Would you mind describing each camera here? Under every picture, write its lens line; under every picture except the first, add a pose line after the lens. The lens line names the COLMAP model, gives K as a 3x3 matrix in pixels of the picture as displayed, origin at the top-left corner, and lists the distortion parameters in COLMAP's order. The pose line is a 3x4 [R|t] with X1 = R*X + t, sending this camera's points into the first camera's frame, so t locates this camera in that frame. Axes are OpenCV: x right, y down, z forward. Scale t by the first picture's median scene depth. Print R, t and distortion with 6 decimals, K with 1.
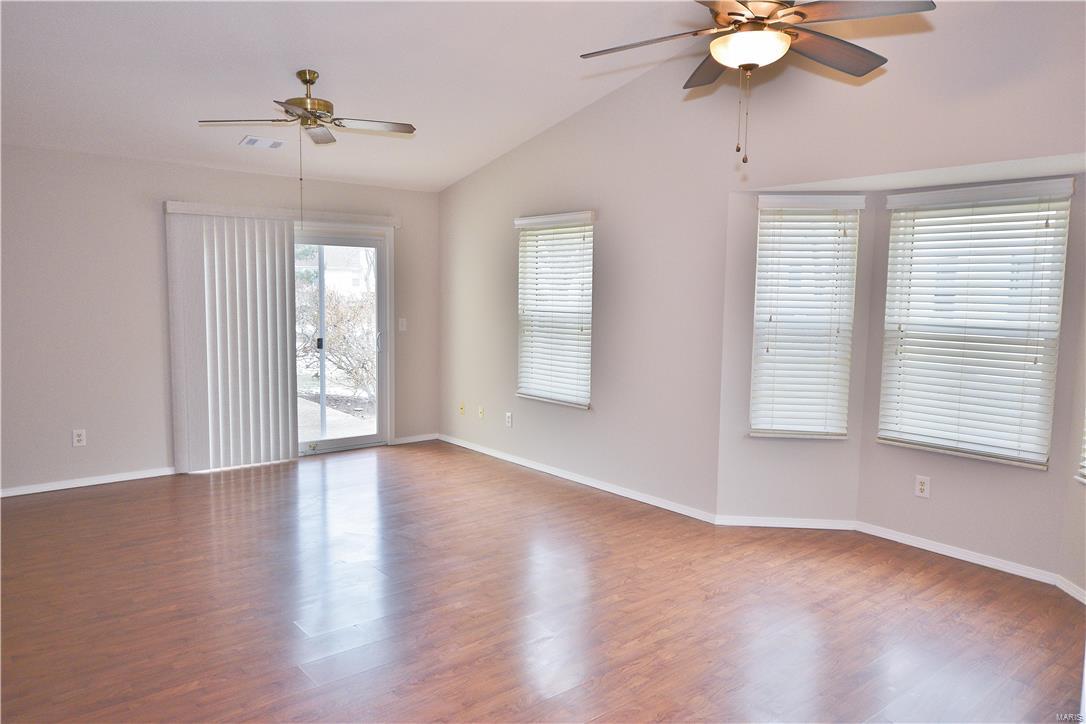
lens RADIAL K [[761.3, 0, 543.0], [0, 761.3, 362.0], [0, 0, 1]] dist [-0.001875, -0.001370]
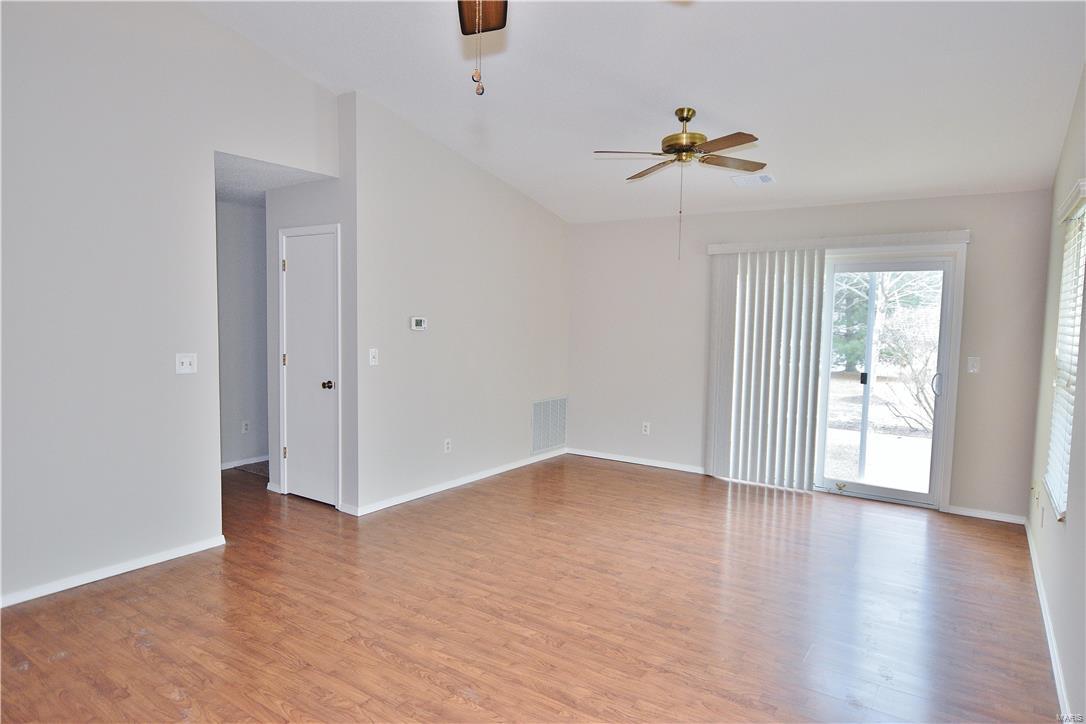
lens RADIAL K [[652.2, 0, 543.0], [0, 652.2, 362.0], [0, 0, 1]] dist [-0.001424, 0.000095]
pose [[0.278355, 0.058577, -0.958690, 0.524372], [-0.108145, 0.993703, 0.029317, -0.036992], [0.954371, 0.095517, 0.282937, 0.590521]]
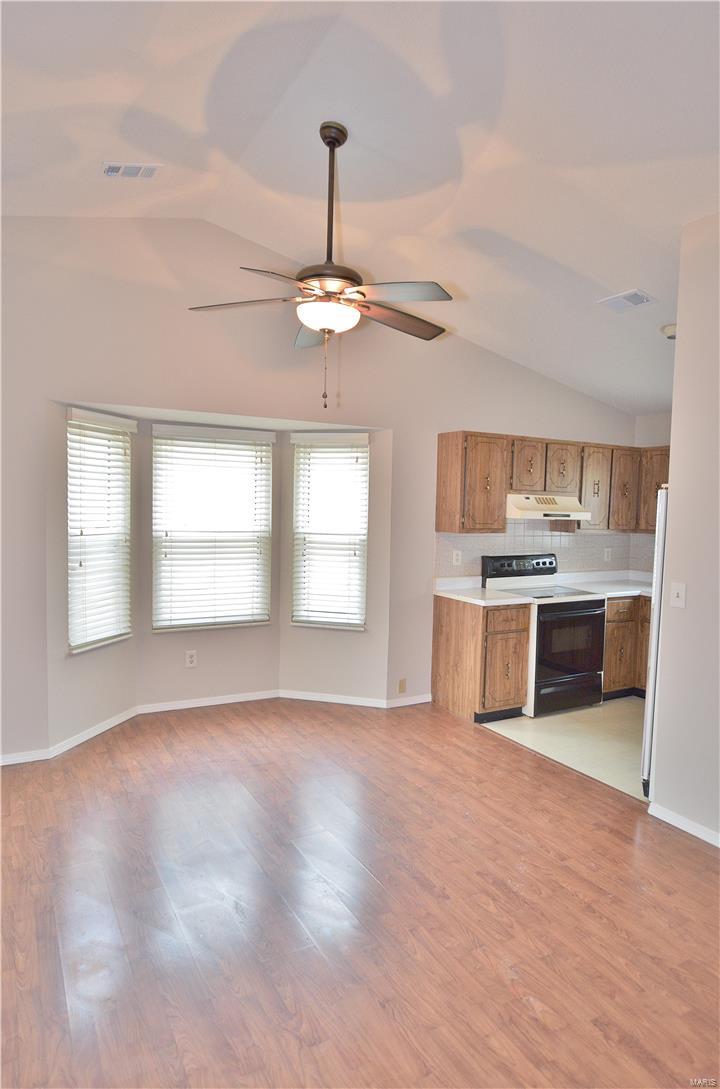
lens RADIAL K [[653.1, 0, 361.7], [0, 653.1, 546.6], [0, 0, 1]] dist [-0.000884, -0.000704]
pose [[0.181969, -0.070509, 0.980773, -0.486171], [0.079332, 0.995227, 0.056829, -0.059406], [-0.980099, 0.067466, 0.186694, 0.492705]]
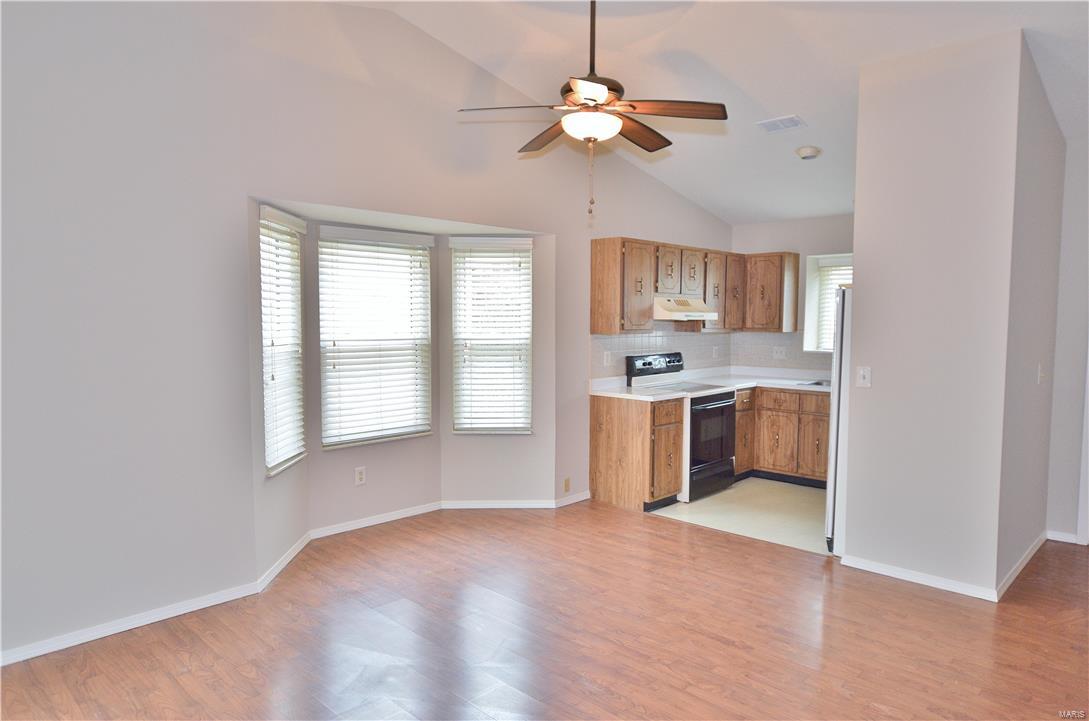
lens RADIAL K [[685.0, 0, 541.8], [0, 685.0, 363.6], [0, 0, 1]] dist [0.003341, 0.001692]
pose [[-0.109297, -0.079111, 0.990856, -0.562965], [0.097027, 0.991218, 0.089843, -0.076680], [-0.989262, 0.105960, -0.100661, 0.784989]]
